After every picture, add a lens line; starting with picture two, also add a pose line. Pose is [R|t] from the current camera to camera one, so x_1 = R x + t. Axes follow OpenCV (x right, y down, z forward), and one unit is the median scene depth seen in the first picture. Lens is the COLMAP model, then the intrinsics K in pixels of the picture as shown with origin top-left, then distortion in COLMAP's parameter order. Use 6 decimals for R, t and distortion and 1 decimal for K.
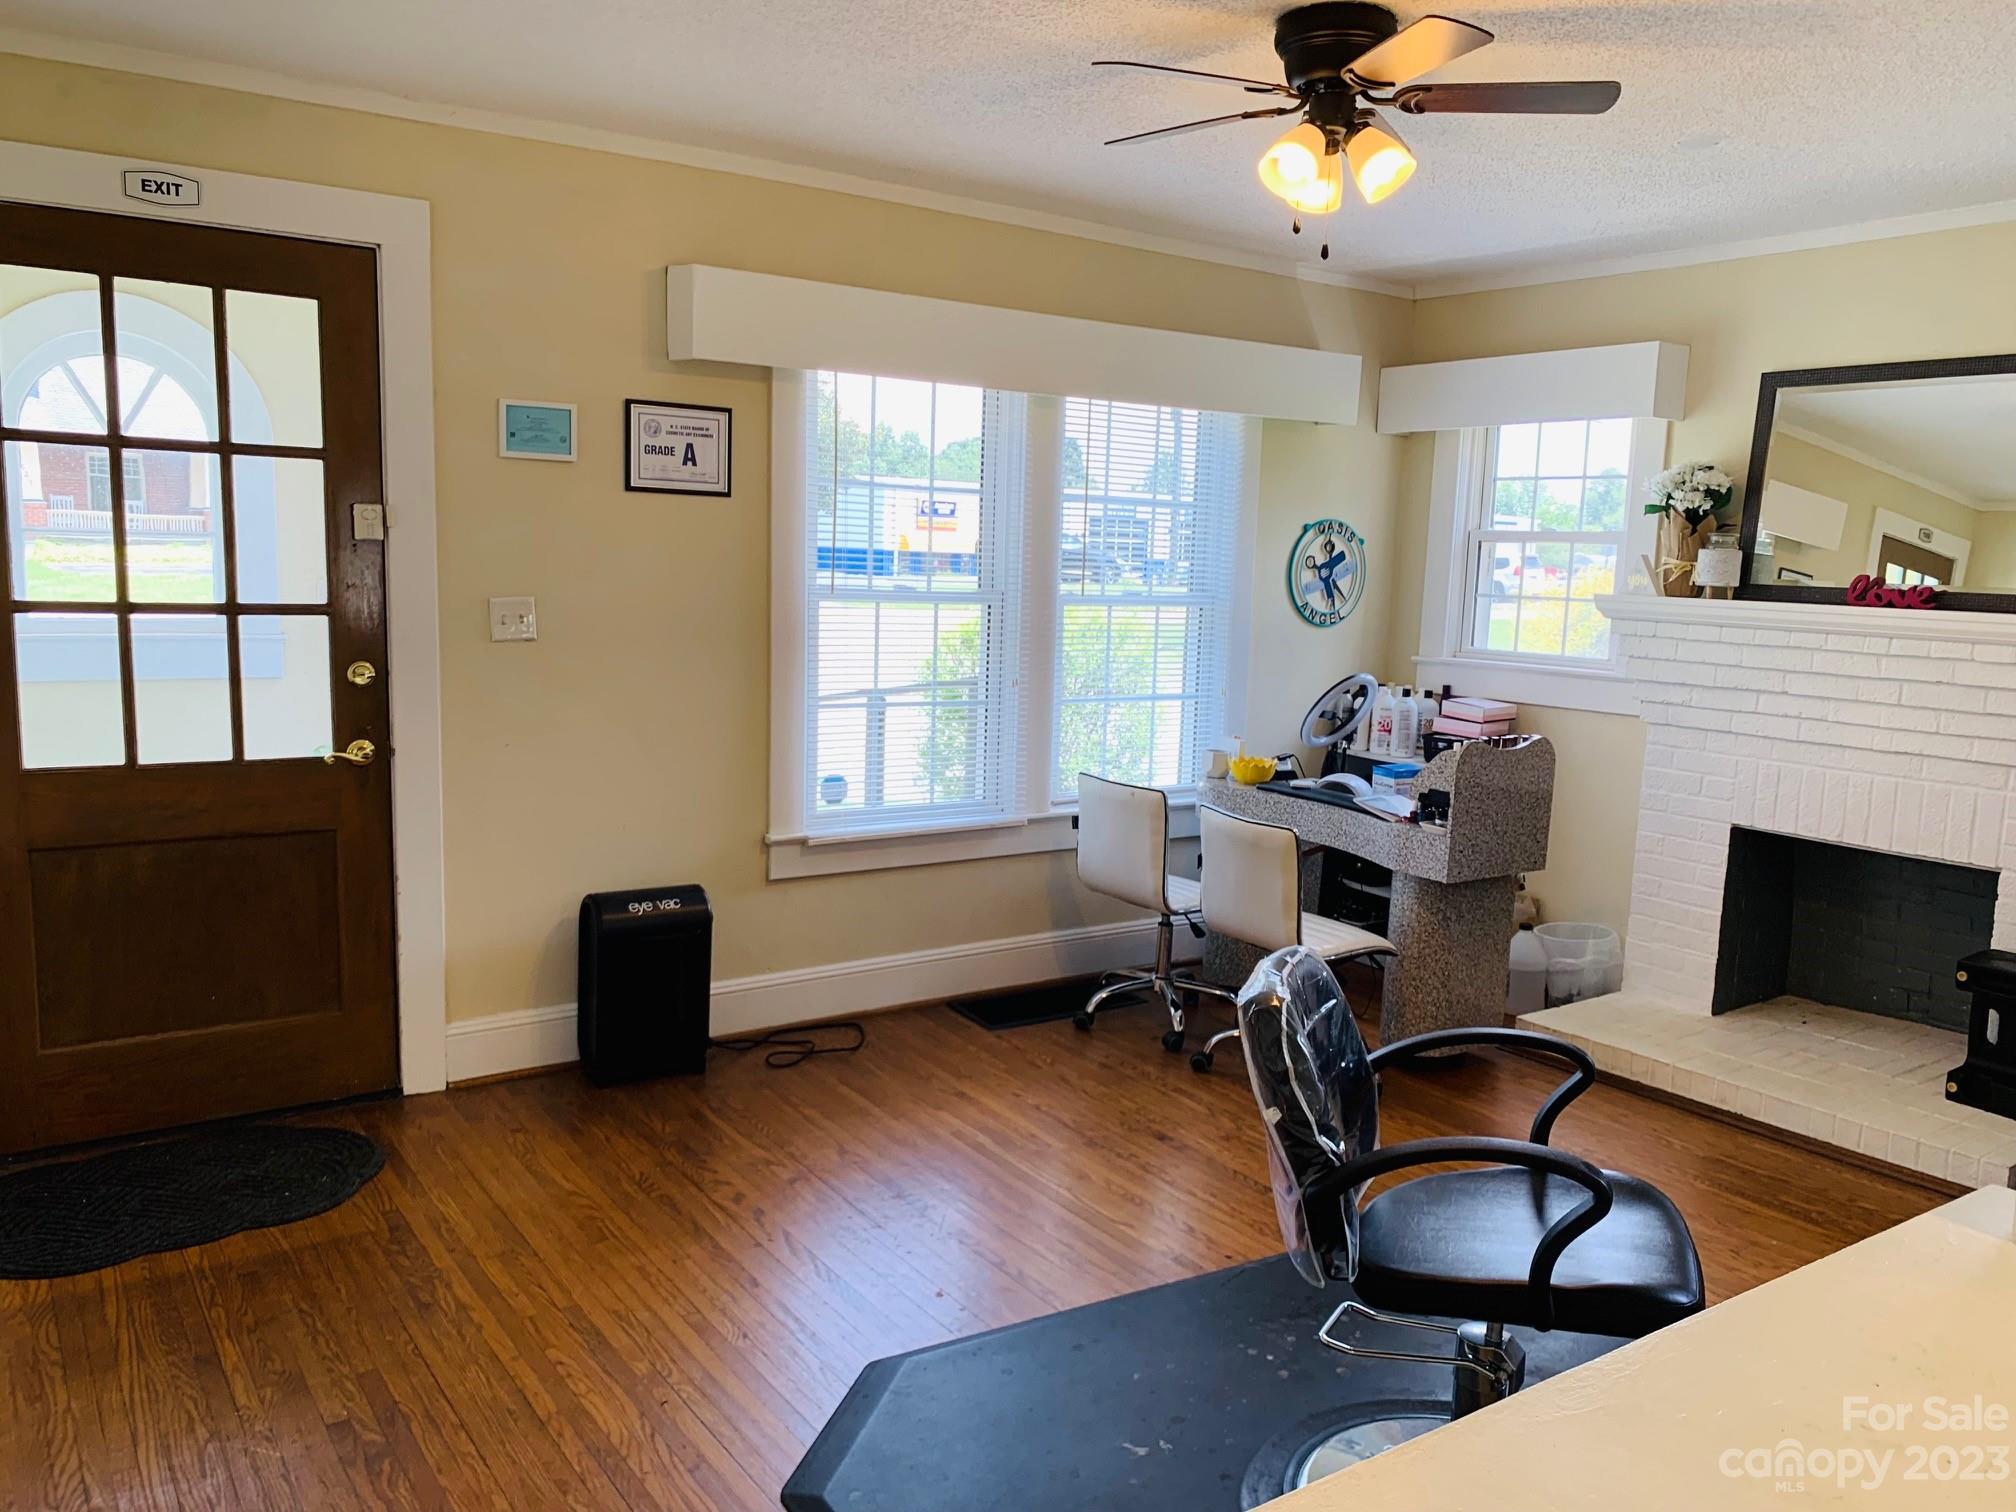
lens RADIAL K [[1546.5, 0, 1008.3], [0, 1546.5, 762.3], [0, 0, 1]] dist [0.049859, -0.101884]
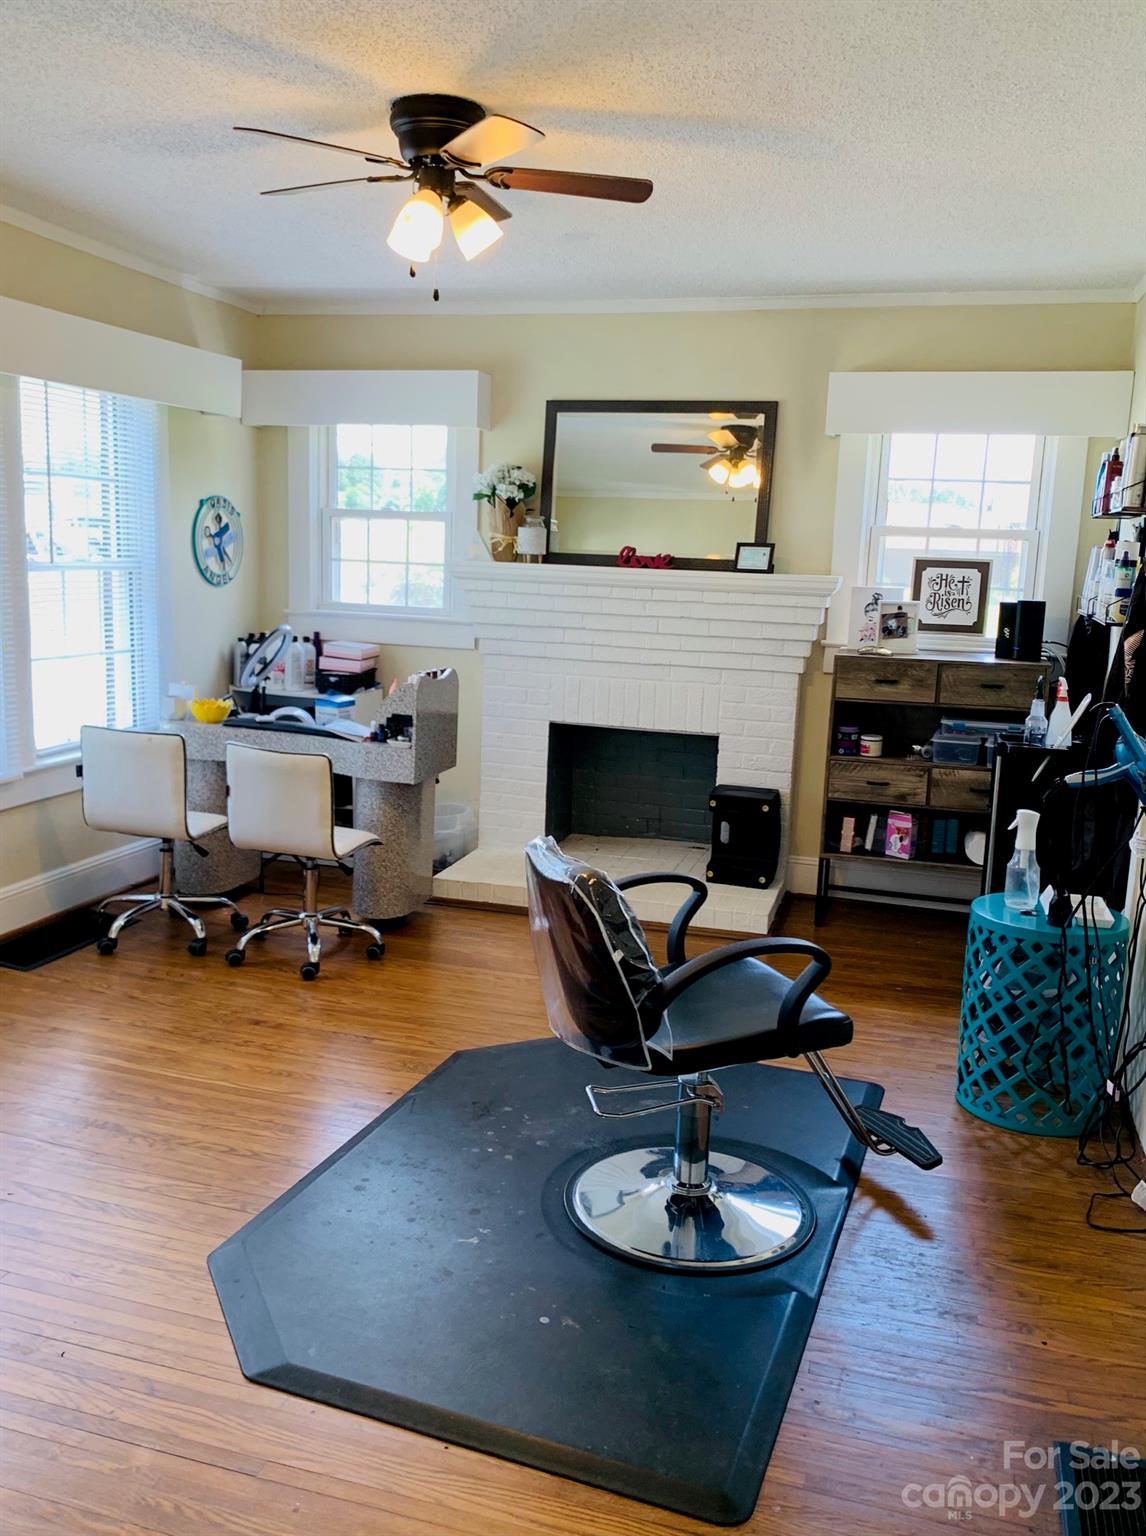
lens RADIAL K [[1262.4, 0, 575.6], [0, 1262.4, 769.0], [0, 0, 1]] dist [0.141829, -0.414111]
pose [[0.779489, -0.110540, 0.616585, -0.241820], [0.071394, 0.993570, 0.087869, -0.017293], [-0.622334, -0.024472, 0.782370, 0.068647]]
